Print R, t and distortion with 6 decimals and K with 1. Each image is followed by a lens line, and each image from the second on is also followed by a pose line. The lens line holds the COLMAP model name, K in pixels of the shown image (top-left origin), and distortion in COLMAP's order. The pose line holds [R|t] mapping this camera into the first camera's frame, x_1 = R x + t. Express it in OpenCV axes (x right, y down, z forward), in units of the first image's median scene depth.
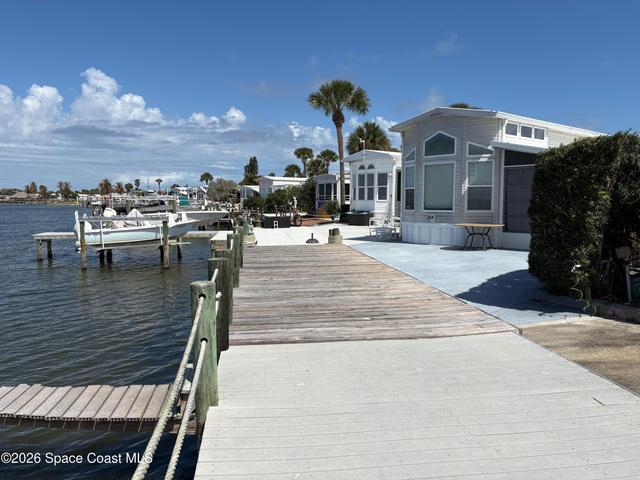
lens RADIAL K [[477.4, 0, 330.5], [0, 477.4, 241.2], [0, 0, 1]] dist [0.067540, -0.062574]
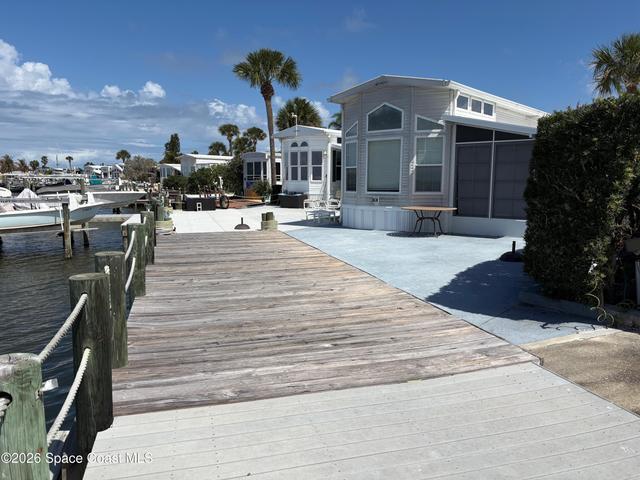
lens RADIAL K [[477.4, 0, 326.7], [0, 477.4, 244.1], [0, 0, 1]] dist [0.067540, -0.062574]
pose [[0.989944, -0.013974, 0.140766, -0.009589], [0.007559, 0.998913, 0.046001, -0.009034], [-0.141256, -0.044474, 0.988974, 0.124415]]
